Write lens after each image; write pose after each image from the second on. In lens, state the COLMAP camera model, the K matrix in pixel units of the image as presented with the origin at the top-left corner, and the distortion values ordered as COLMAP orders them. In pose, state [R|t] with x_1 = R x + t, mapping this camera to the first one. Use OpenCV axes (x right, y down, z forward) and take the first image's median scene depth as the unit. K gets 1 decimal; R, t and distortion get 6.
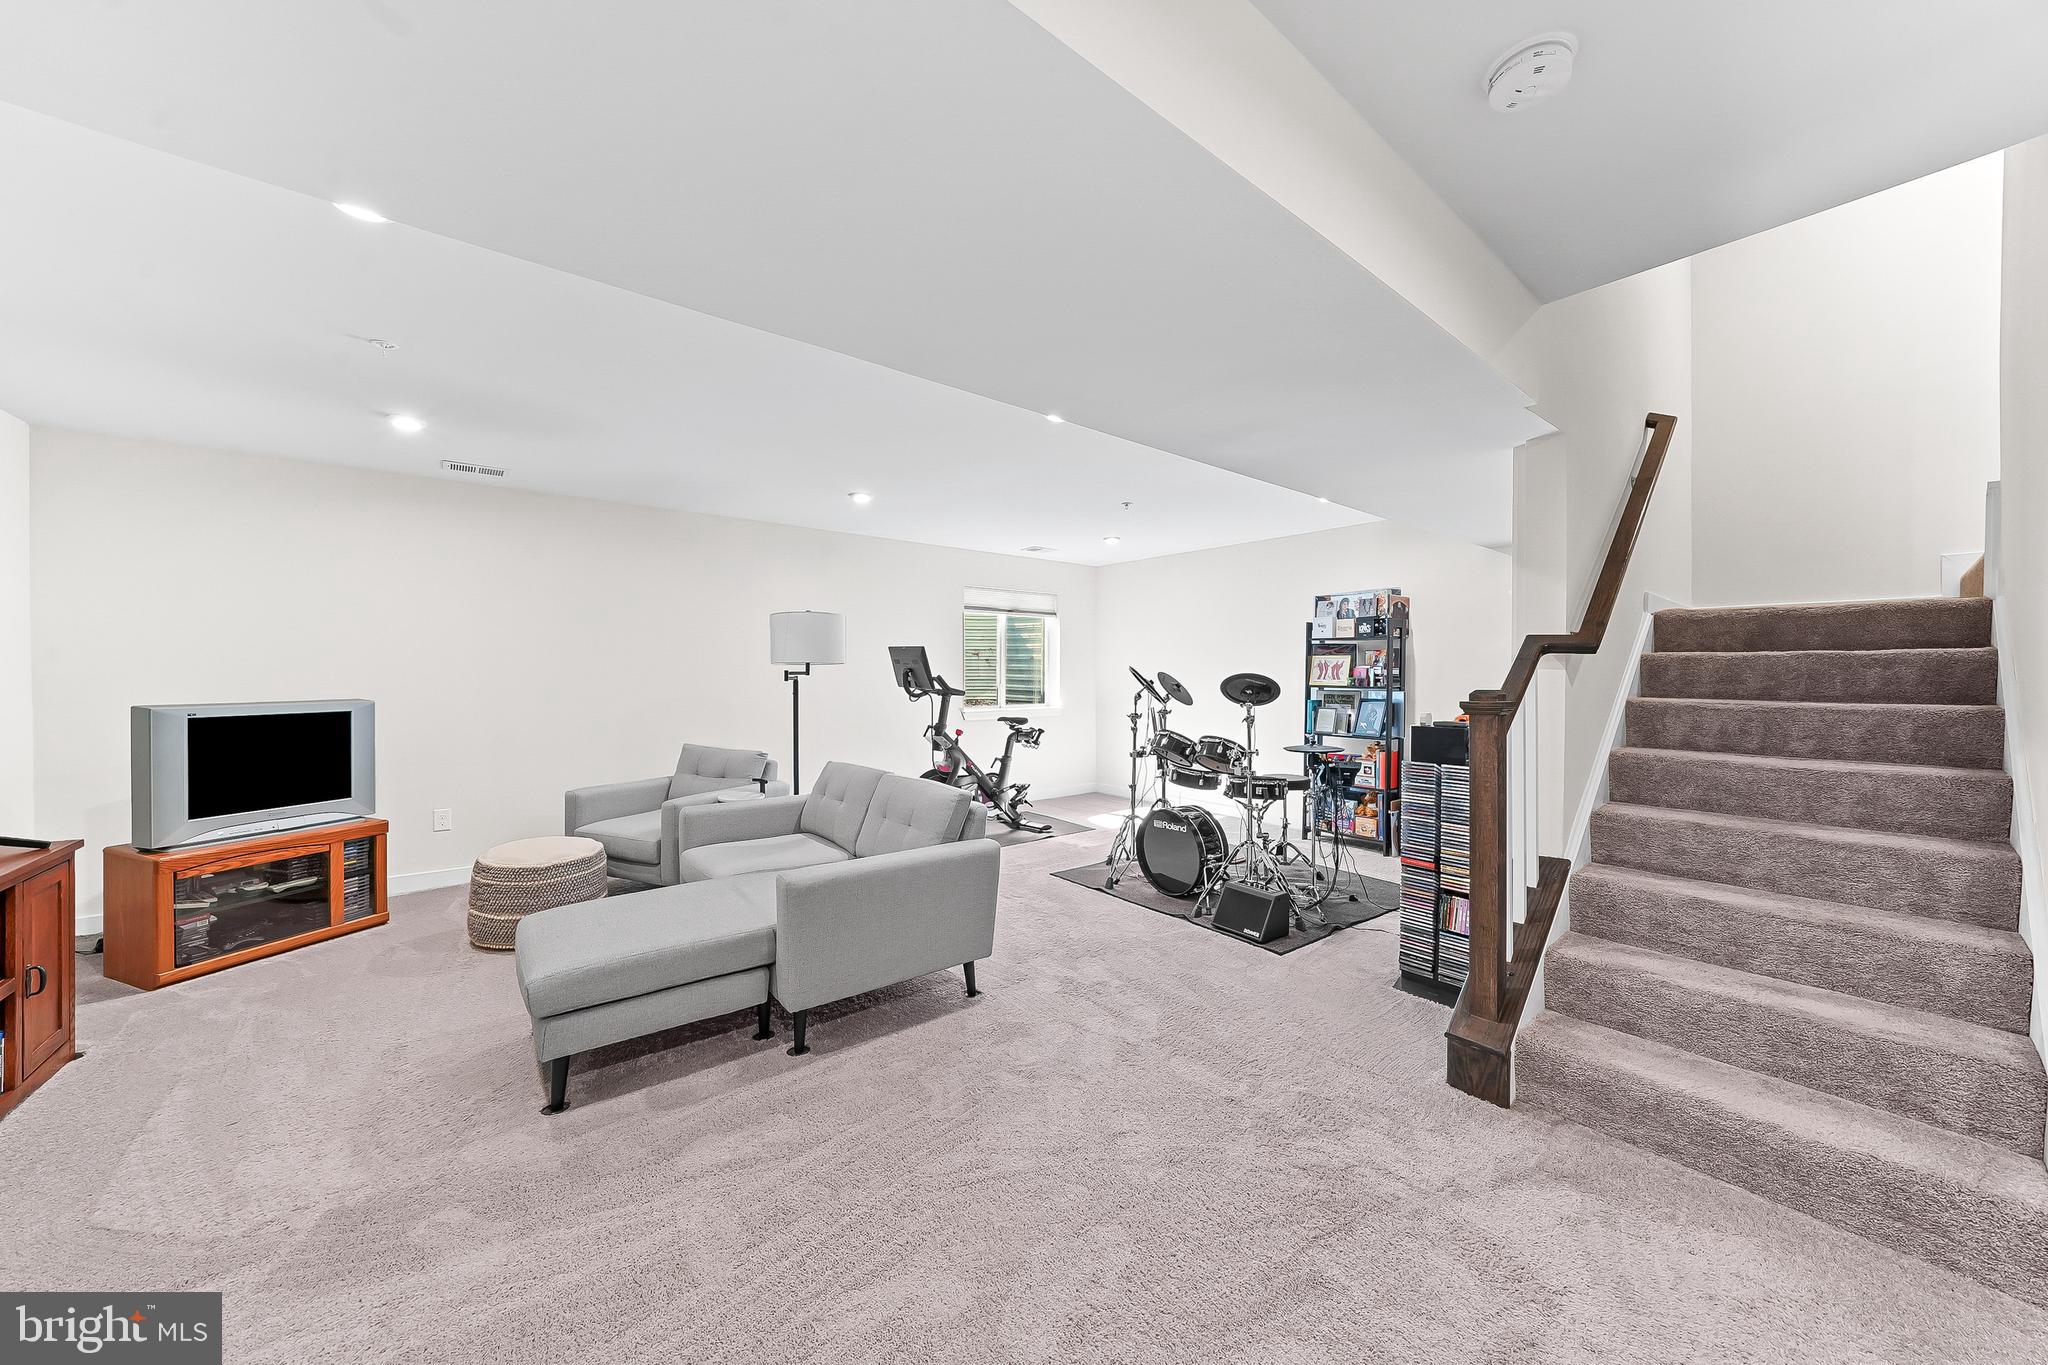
lens RADIAL K [[710.9, 0, 1029.5], [0, 710.9, 681.0], [0, 0, 1]] dist [-0.002615, -0.000087]
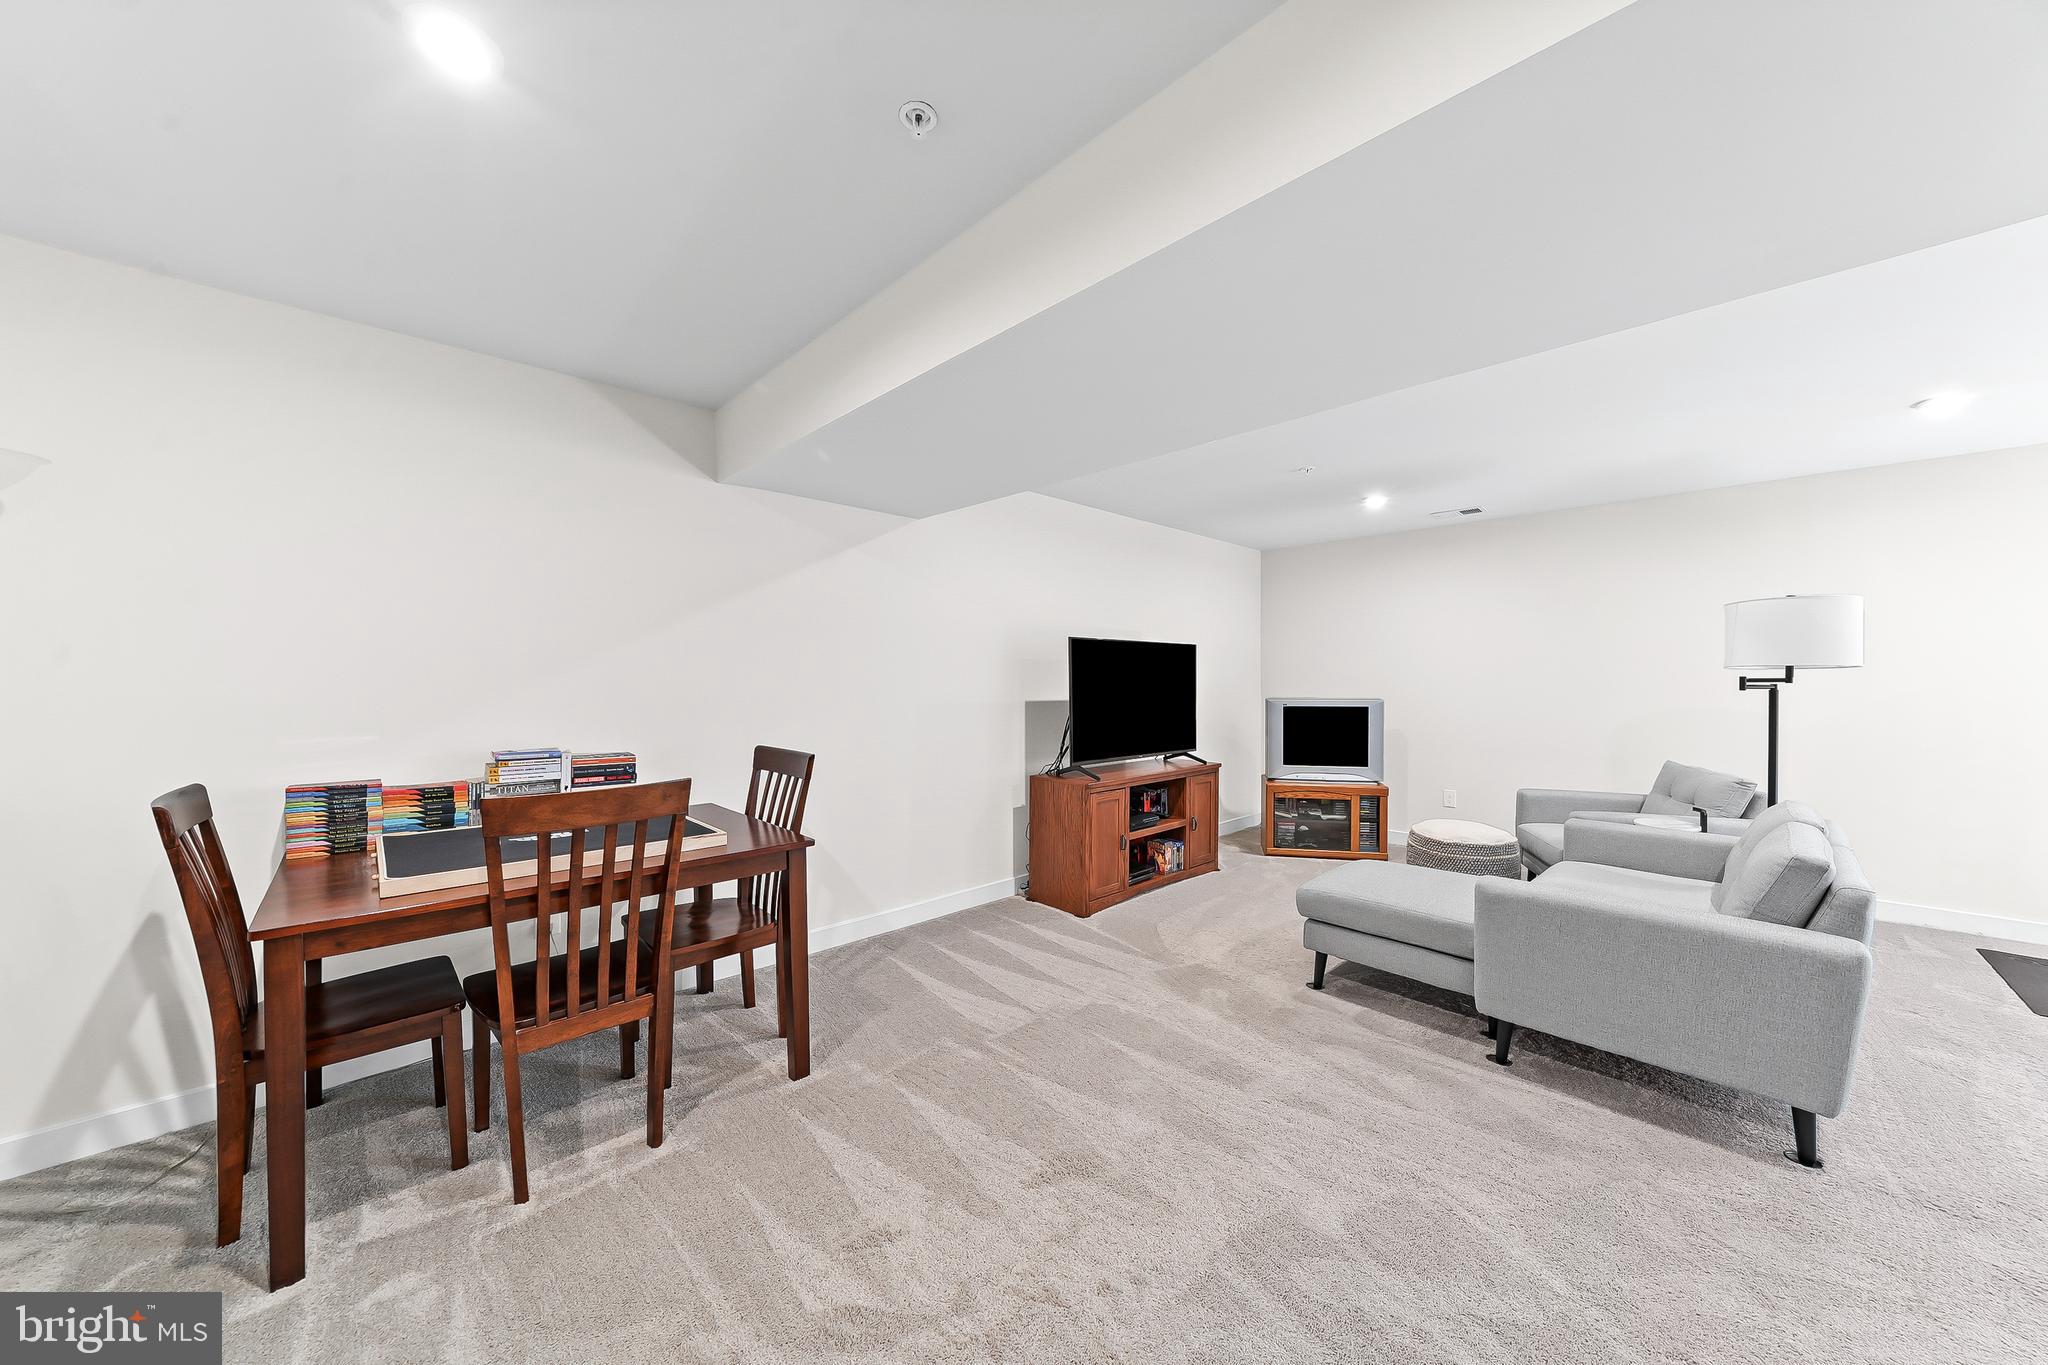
lens RADIAL K [[710.9, 0, 1030.6], [0, 710.9, 682.6], [0, 0, 1]] dist [-0.002615, -0.000087]
pose [[0.102937, 0.000869, -0.994688, 0.507386], [-0.011436, 0.999935, -0.000310, 0.001283], [0.994622, 0.011408, 0.102940, 0.206714]]
